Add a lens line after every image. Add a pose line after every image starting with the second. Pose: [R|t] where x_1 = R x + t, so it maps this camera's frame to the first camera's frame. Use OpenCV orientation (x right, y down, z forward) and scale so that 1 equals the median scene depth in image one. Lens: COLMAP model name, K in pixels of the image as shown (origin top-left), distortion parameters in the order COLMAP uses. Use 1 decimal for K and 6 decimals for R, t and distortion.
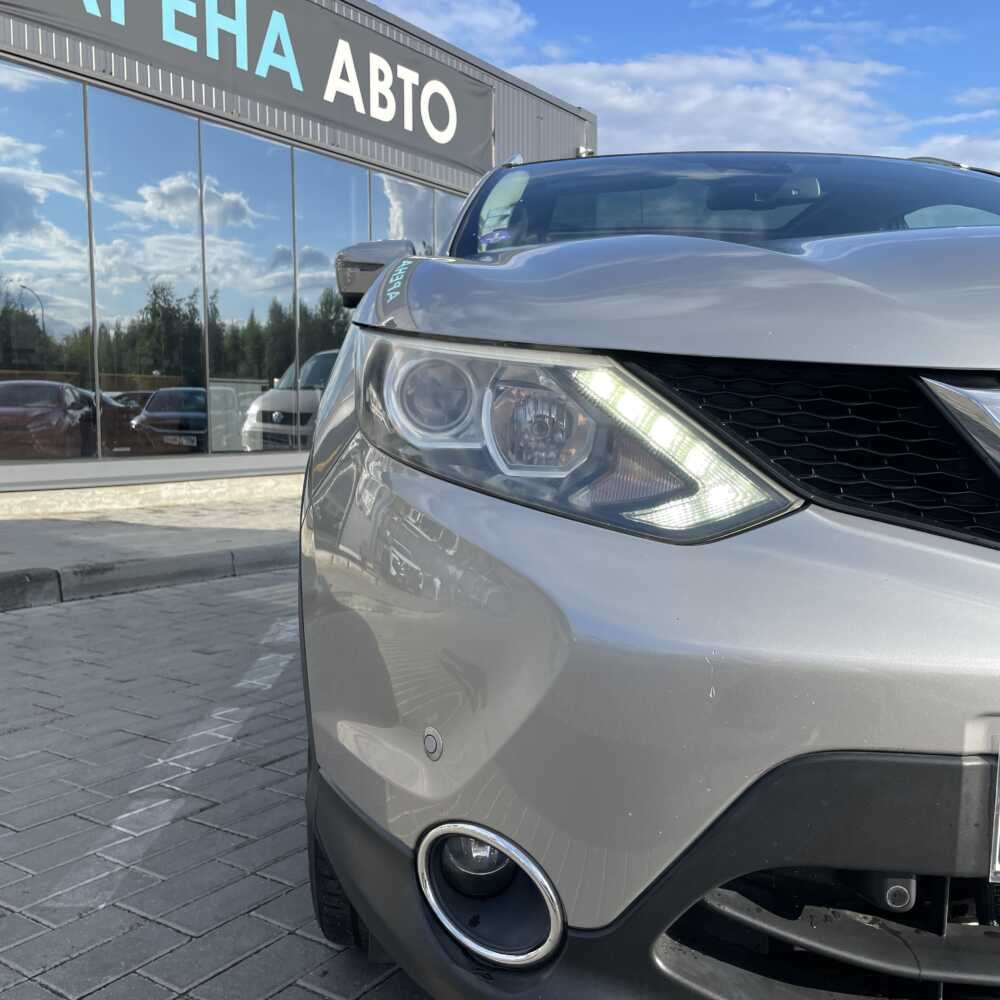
lens RADIAL K [[1000.9, 0, 503.9], [0, 1000.9, 494.4], [0, 0, 1]] dist [0.110648, -0.158561]
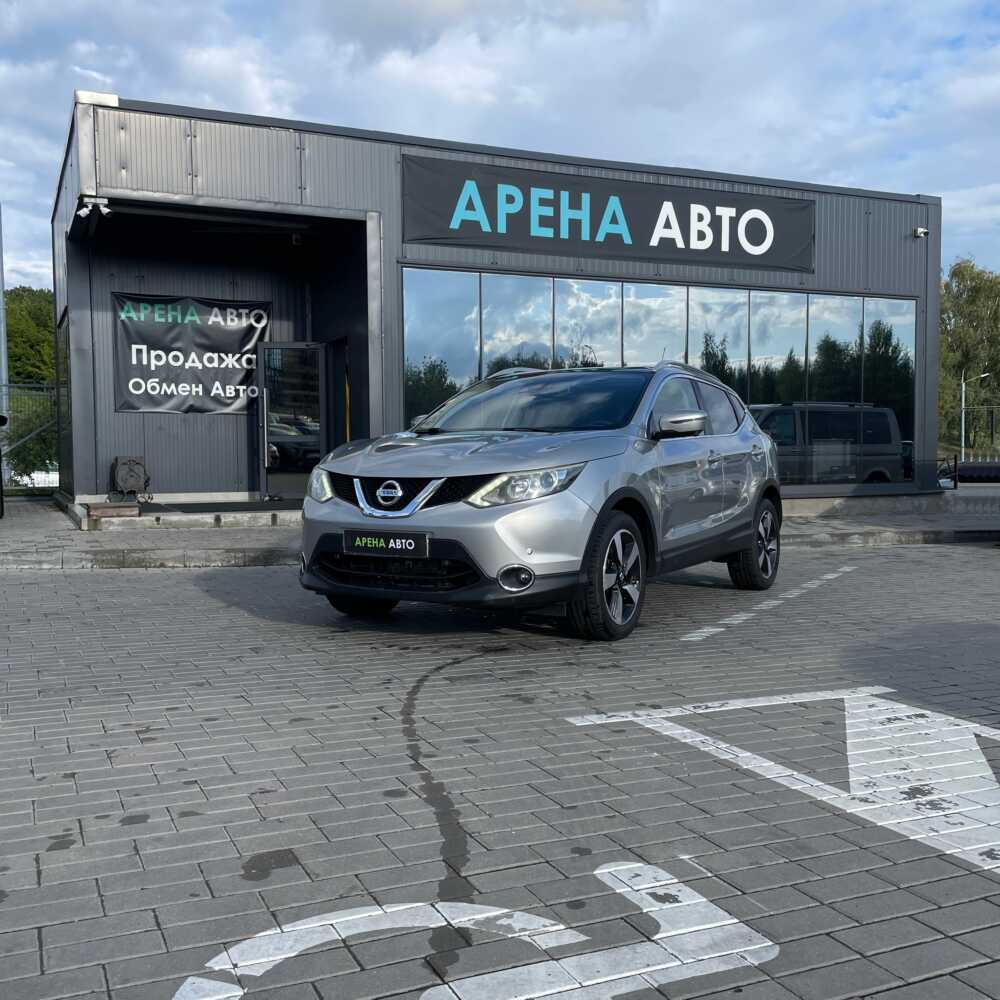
lens RADIAL K [[1058.9, 0, 495.7], [0, 1058.9, 502.0], [0, 0, 1]] dist [0.079710, -0.011599]
pose [[0.850287, 0.020382, -0.525924, 0.433814], [-0.036792, 0.999107, -0.020763, 0.013354], [0.525031, 0.037005, 0.850278, -0.380614]]
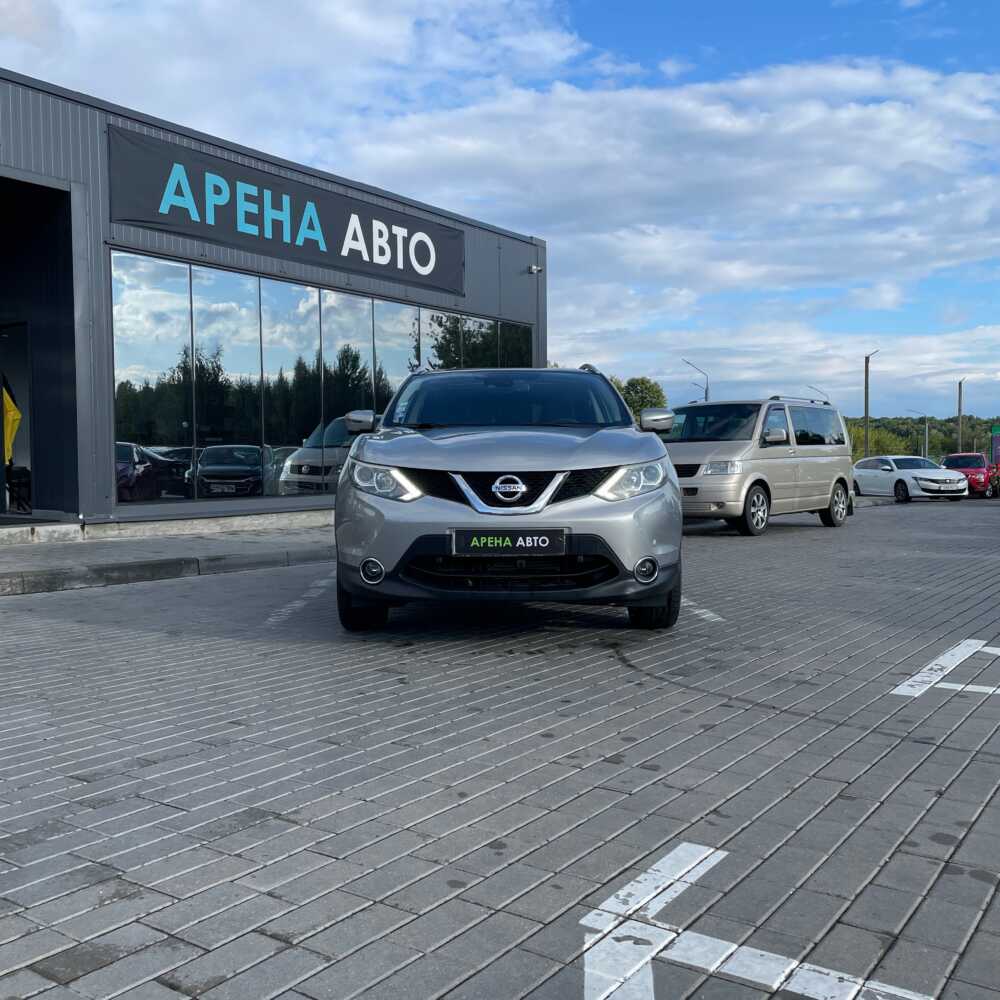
lens RADIAL K [[1000.9, 0, 503.9], [0, 1000.9, 494.4], [0, 0, 1]] dist [0.110648, -0.158561]
pose [[0.999793, -0.010852, -0.017235, 0.078713], [0.010059, 0.998917, -0.045416, 0.025150], [0.017709, 0.045234, 0.998819, -0.432609]]
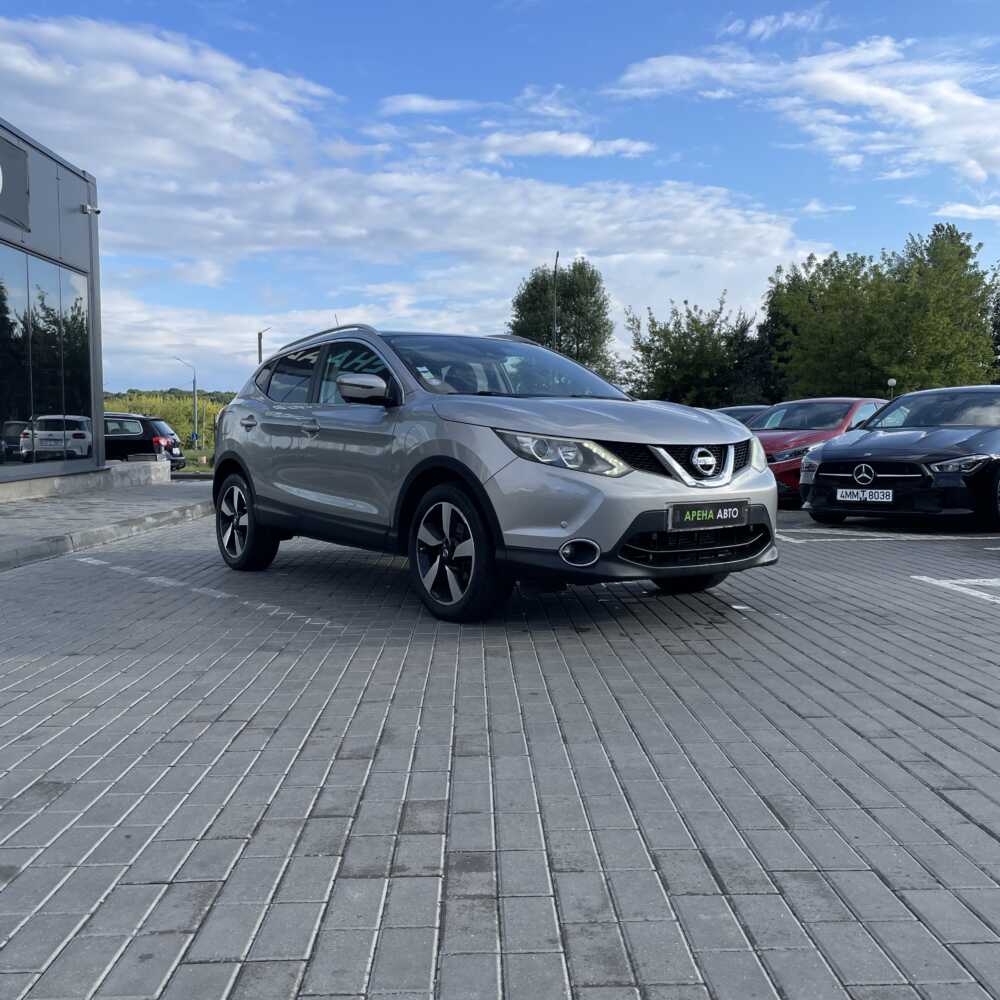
lens RADIAL K [[1005.0, 0, 500.0], [0, 1005.0, 500.0], [0, 0, 1]] dist [0.017269, -0.019317]
pose [[0.807281, -0.044788, 0.588465, -0.322047], [0.049905, 0.998725, 0.007551, 0.009252], [-0.588054, 0.023271, 0.808487, -0.269086]]
